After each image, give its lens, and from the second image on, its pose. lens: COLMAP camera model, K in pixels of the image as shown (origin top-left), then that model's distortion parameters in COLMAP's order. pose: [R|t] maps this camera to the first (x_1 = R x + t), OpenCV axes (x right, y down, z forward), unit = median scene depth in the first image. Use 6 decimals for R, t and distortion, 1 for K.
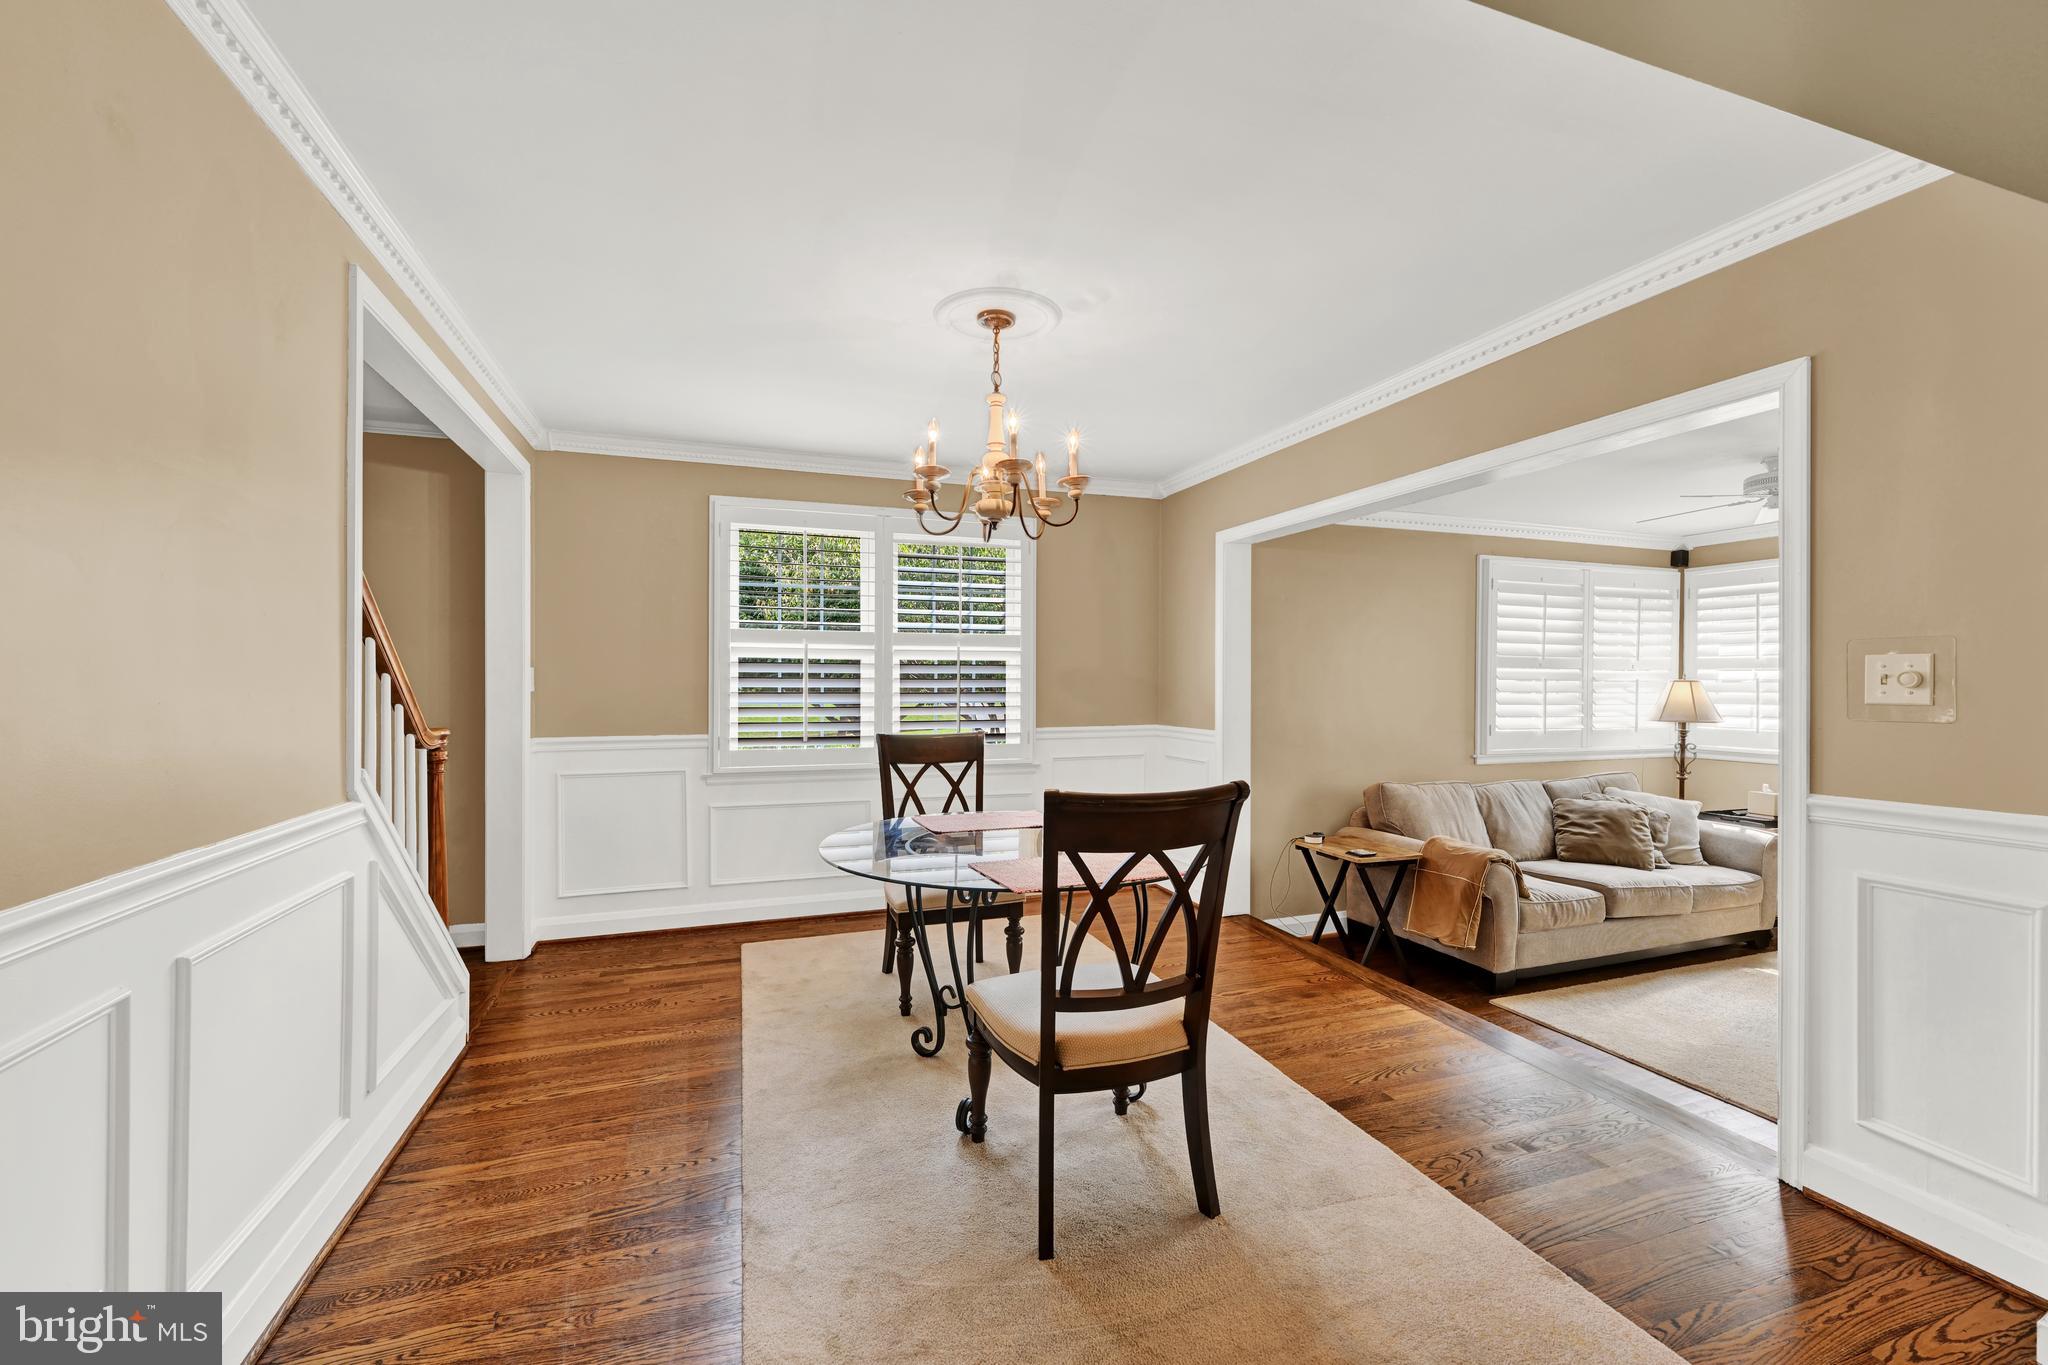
lens RADIAL K [[825.3, 0, 1036.0], [0, 825.3, 685.0], [0, 0, 1]] dist [0.001396, 0.001488]
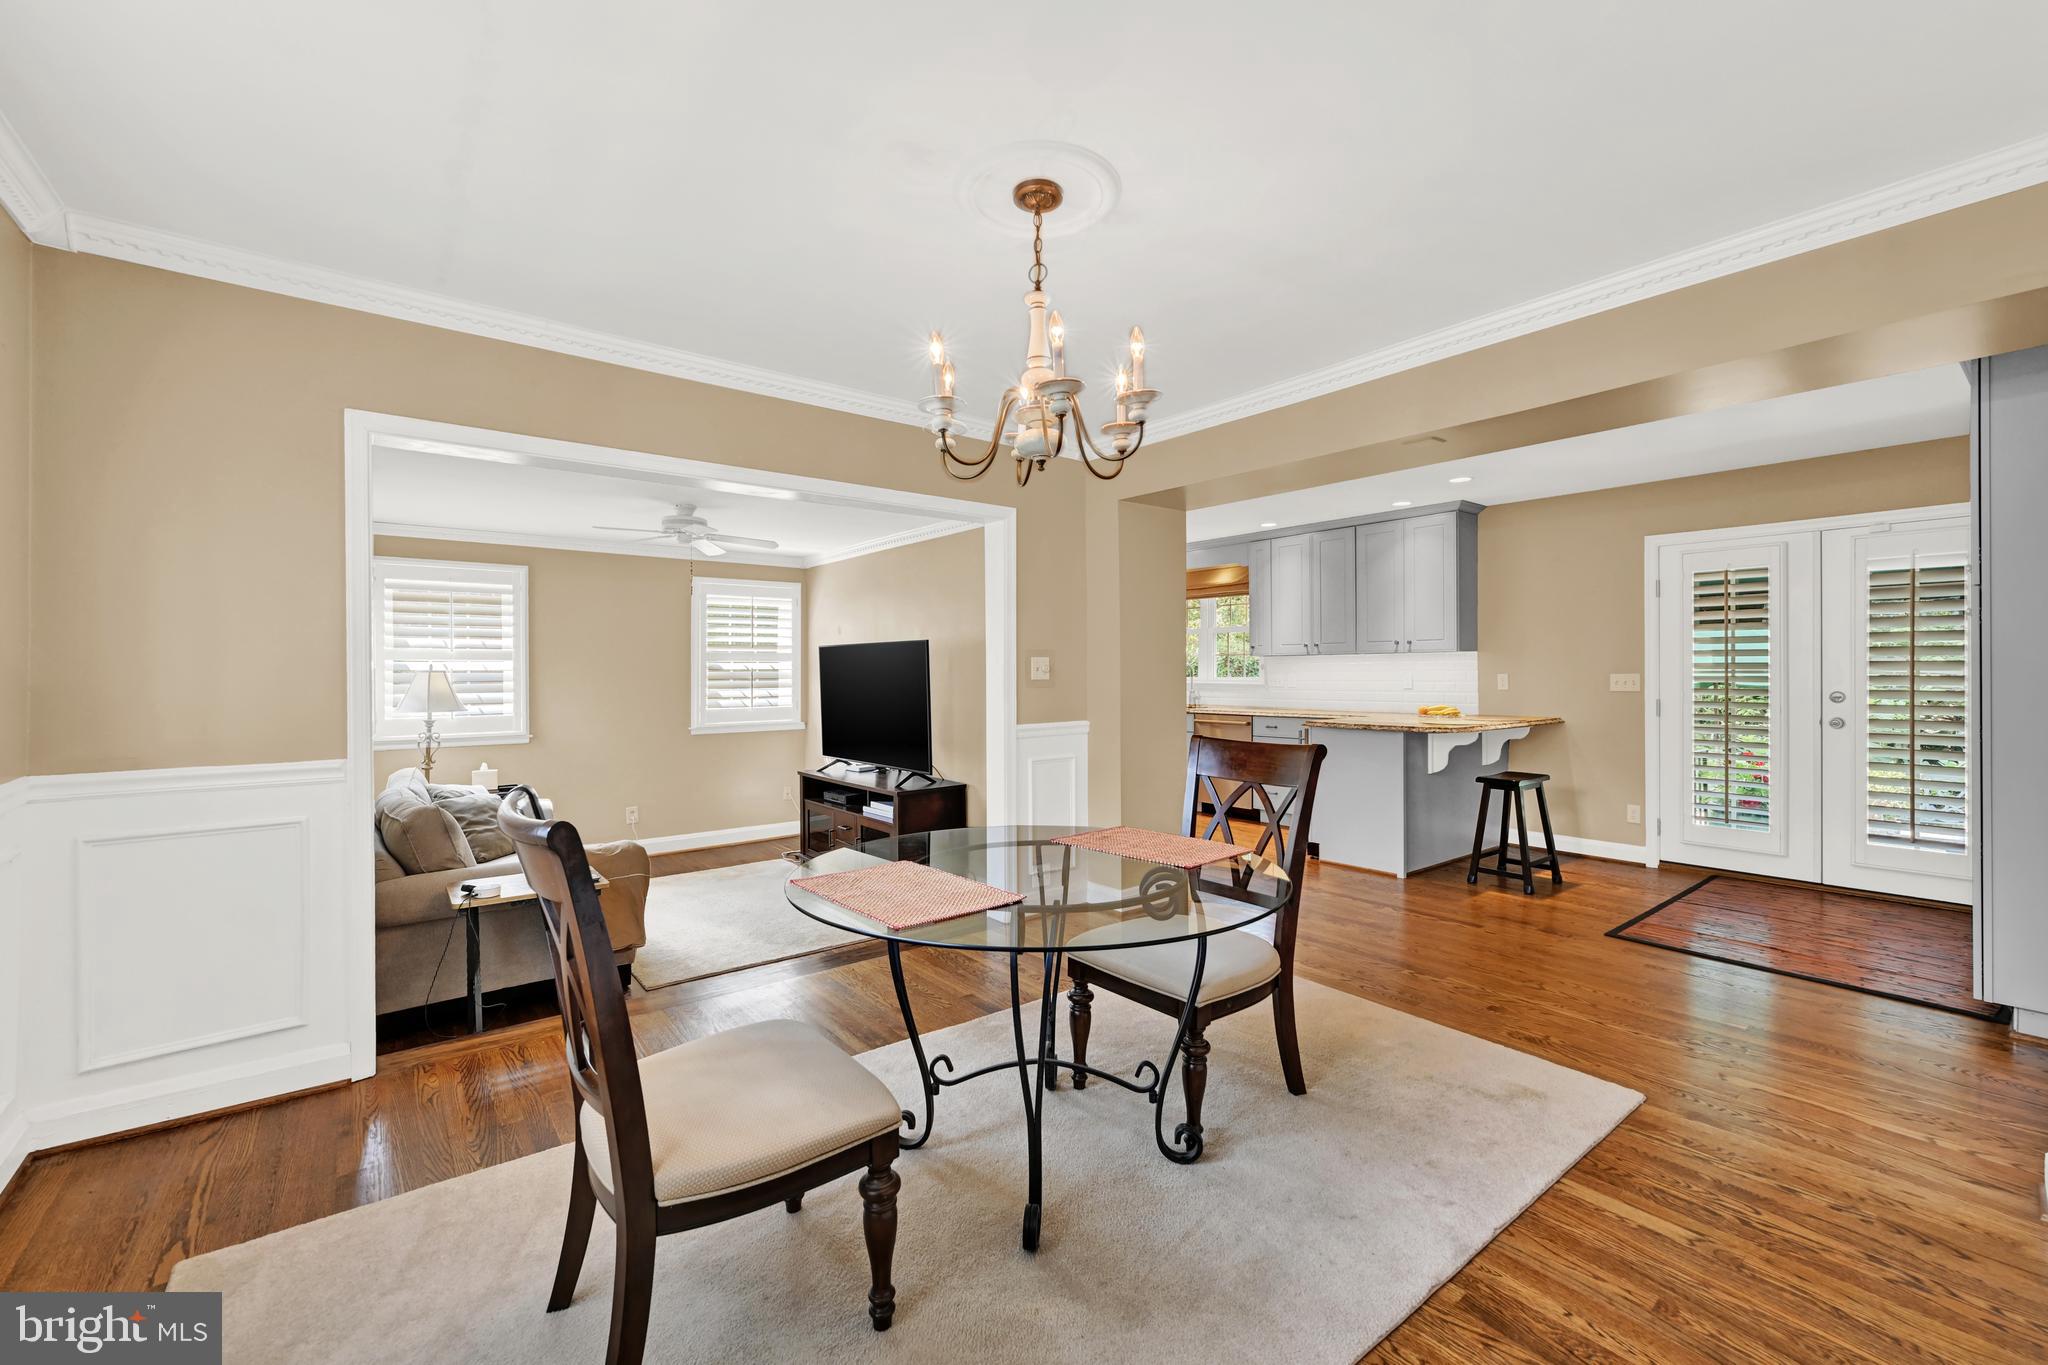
lens RADIAL K [[825.3, 0, 1031.1], [0, 825.3, 682.8], [0, 0, 1]] dist [0.001396, 0.001488]
pose [[-0.314844, -0.014777, 0.949028, -0.554872], [0.007898, 0.999803, 0.018188, -0.004181], [-0.949111, 0.013222, -0.314665, 0.891679]]
